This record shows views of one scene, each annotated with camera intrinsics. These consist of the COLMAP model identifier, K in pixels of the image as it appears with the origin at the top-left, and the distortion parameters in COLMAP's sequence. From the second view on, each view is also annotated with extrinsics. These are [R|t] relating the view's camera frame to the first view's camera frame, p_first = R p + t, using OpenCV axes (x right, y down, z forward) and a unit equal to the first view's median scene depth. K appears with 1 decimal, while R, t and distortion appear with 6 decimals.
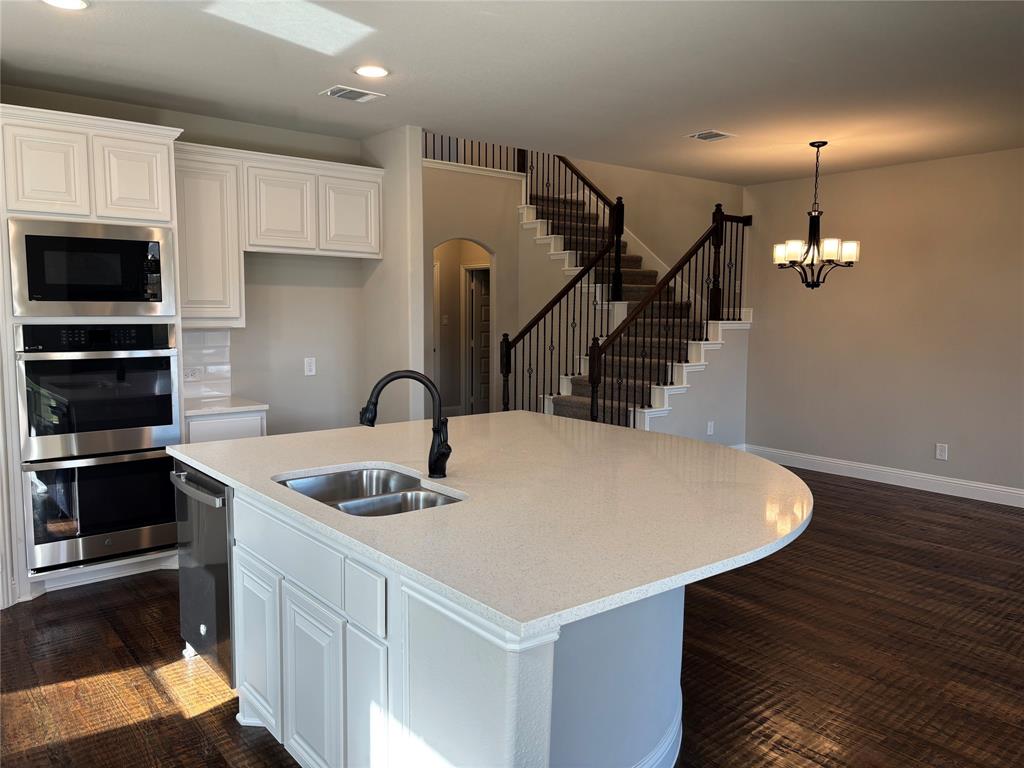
lens RADIAL K [[776.3, 0, 509.9], [0, 776.3, 383.3], [0, 0, 1]] dist [0.043869, -0.006157]
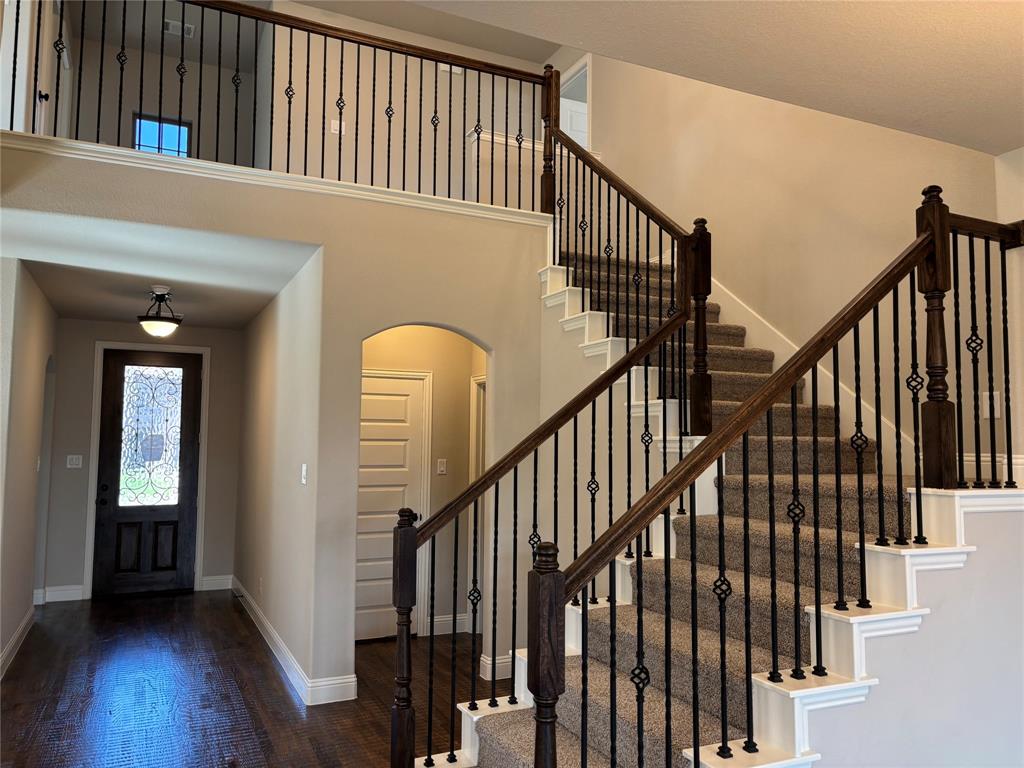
lens RADIAL K [[776.3, 0, 515.1], [0, 776.3, 382.6], [0, 0, 1]] dist [0.043869, -0.006157]
pose [[0.976128, -0.011213, -0.216905, 0.144986], [-0.027263, 0.984442, -0.173584, -0.058386], [0.215477, 0.175354, 0.960636, 0.580276]]
